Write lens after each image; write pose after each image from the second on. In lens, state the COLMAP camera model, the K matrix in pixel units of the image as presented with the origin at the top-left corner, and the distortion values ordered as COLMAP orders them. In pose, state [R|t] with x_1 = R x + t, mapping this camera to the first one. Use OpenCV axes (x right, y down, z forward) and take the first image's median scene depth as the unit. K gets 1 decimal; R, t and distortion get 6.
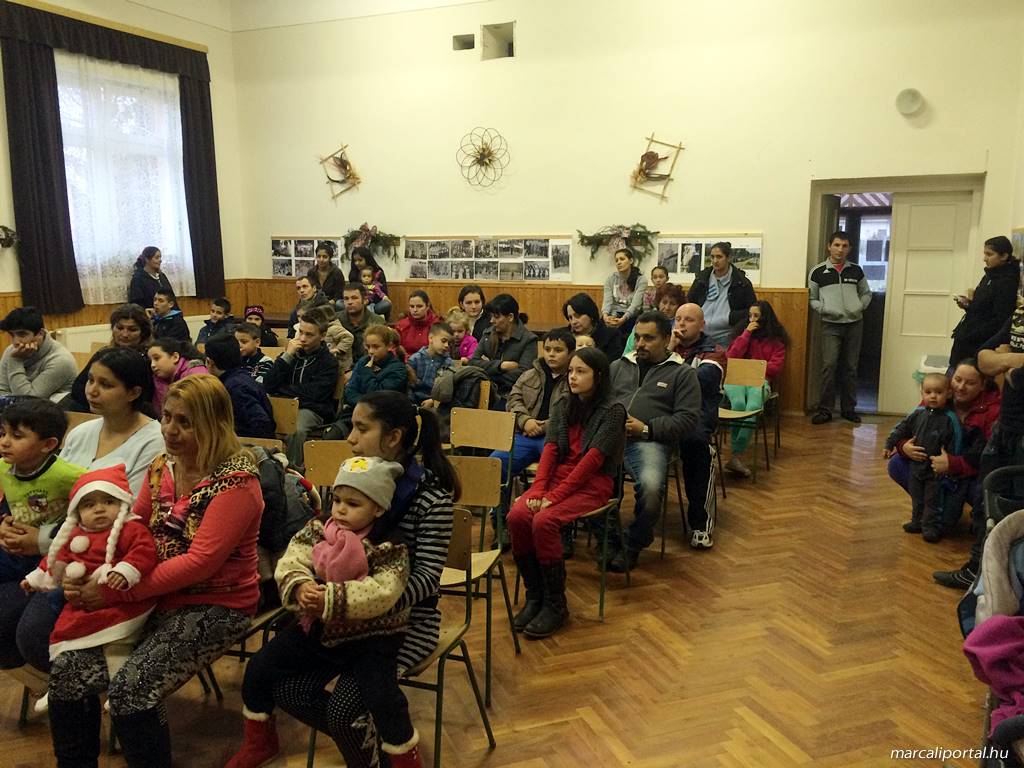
lens RADIAL K [[869.9, 0, 512.0], [0, 869.9, 384.0], [0, 0, 1]] dist [0.071707, -0.085407]
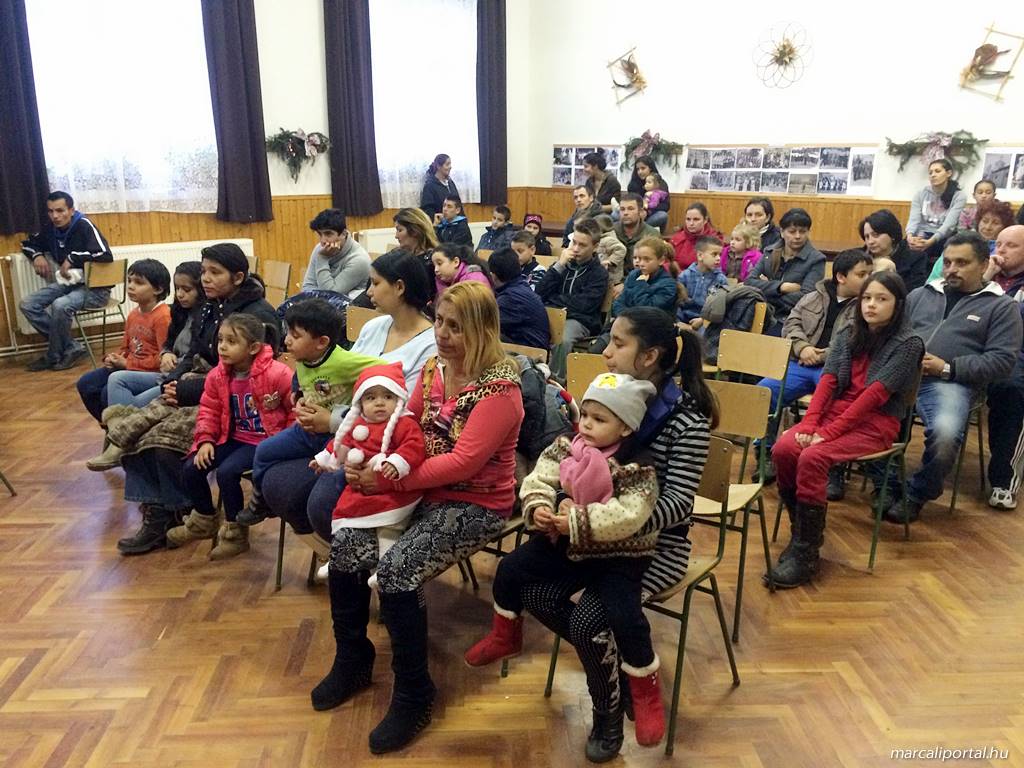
lens RADIAL K [[869.9, 0, 512.0], [0, 869.9, 384.0], [0, 0, 1]] dist [0.071707, -0.085407]
pose [[0.951303, 0.089263, -0.295051, -0.000485], [-0.059558, 0.992344, 0.108193, -0.002737], [0.302450, -0.085352, 0.949336, 0.021062]]
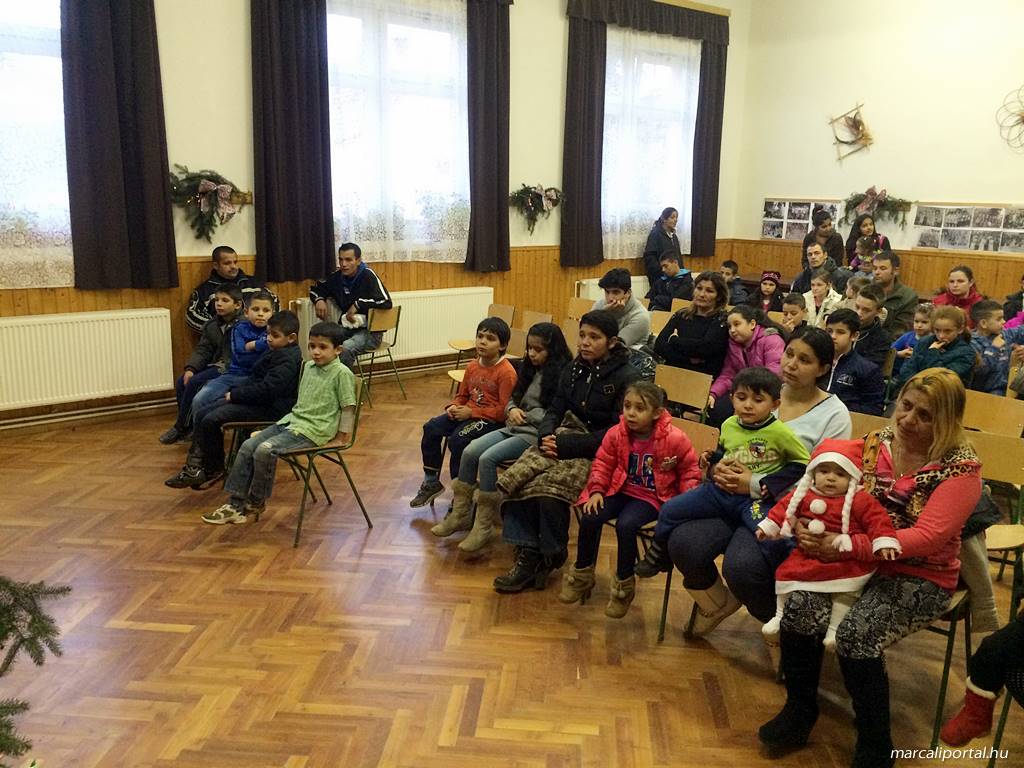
lens RADIAL K [[889.2, 0, 510.6], [0, 889.2, 372.7], [0, 0, 1]] dist [0.053241, -0.016404]
pose [[0.906352, 0.111400, -0.407574, -0.199630], [-0.093917, 0.993602, 0.062727, -0.012256], [0.411954, -0.018575, 0.911015, -0.119916]]
